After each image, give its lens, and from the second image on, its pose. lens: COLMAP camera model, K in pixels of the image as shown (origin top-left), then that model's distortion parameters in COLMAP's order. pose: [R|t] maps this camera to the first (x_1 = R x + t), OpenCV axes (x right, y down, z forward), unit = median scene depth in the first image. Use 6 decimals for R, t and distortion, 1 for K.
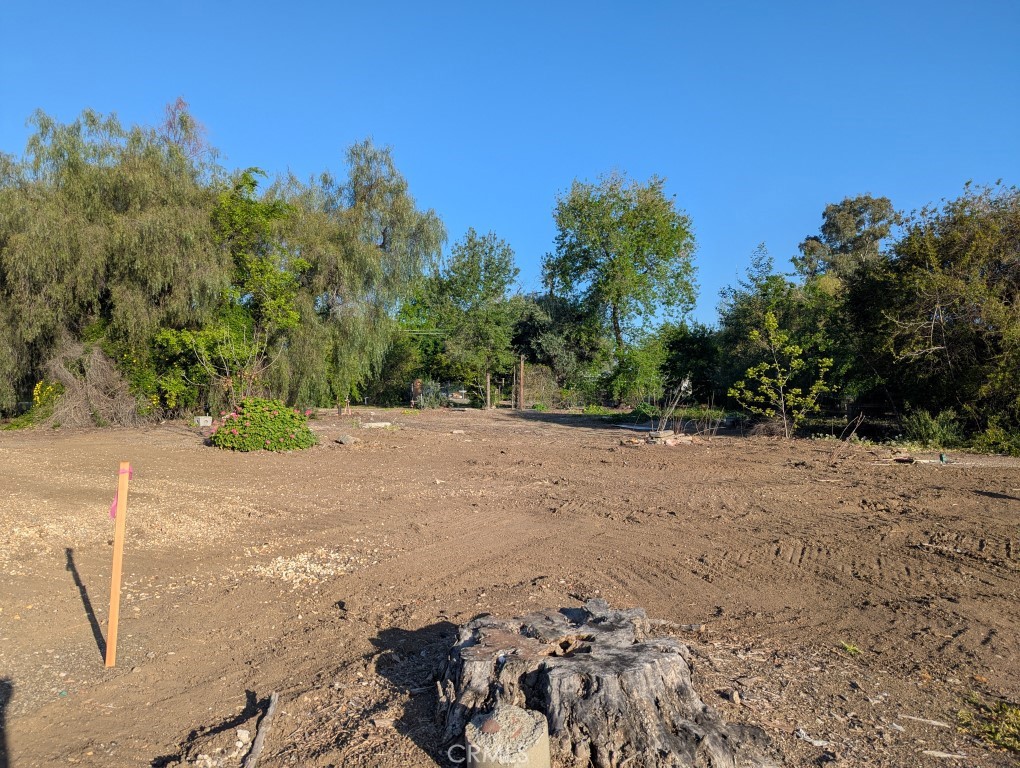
lens RADIAL K [[710.9, 0, 510.9], [0, 710.9, 389.0], [0, 0, 1]] dist [0.075360, -0.042838]
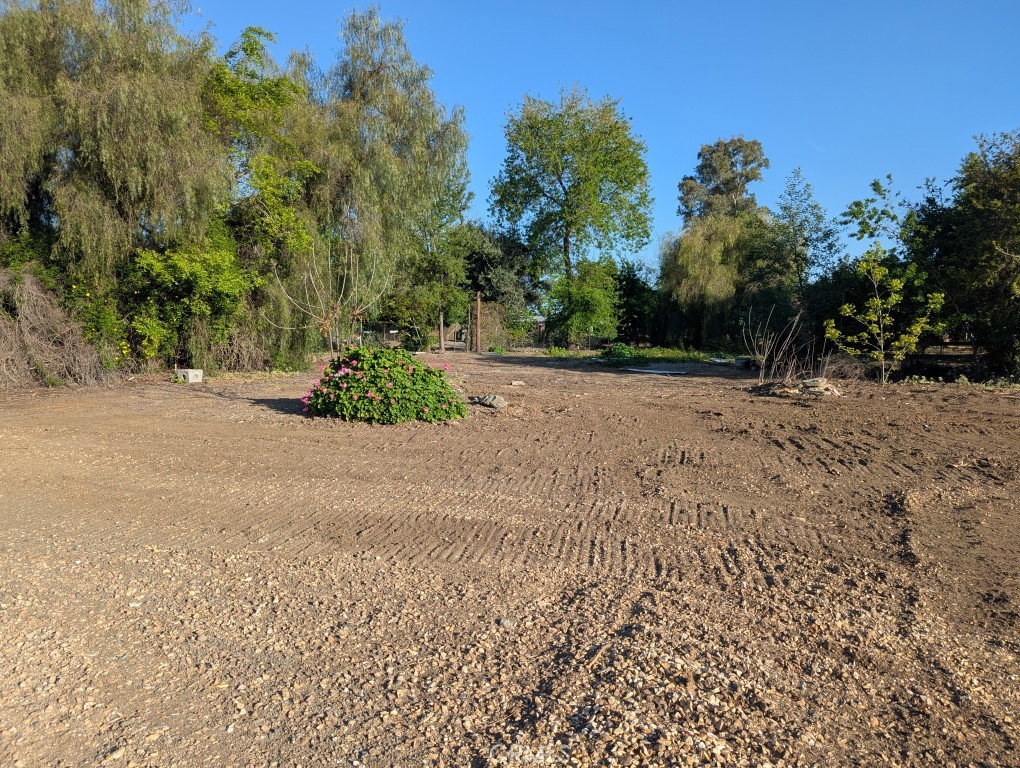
lens RADIAL K [[710.9, 0, 510.9], [0, 710.9, 389.0], [0, 0, 1]] dist [0.075360, -0.042838]
pose [[0.975958, -0.025029, 0.216516, -0.136245], [0.006455, 0.996268, 0.086074, -0.002237], [-0.217862, -0.082607, 0.972477, 0.099503]]
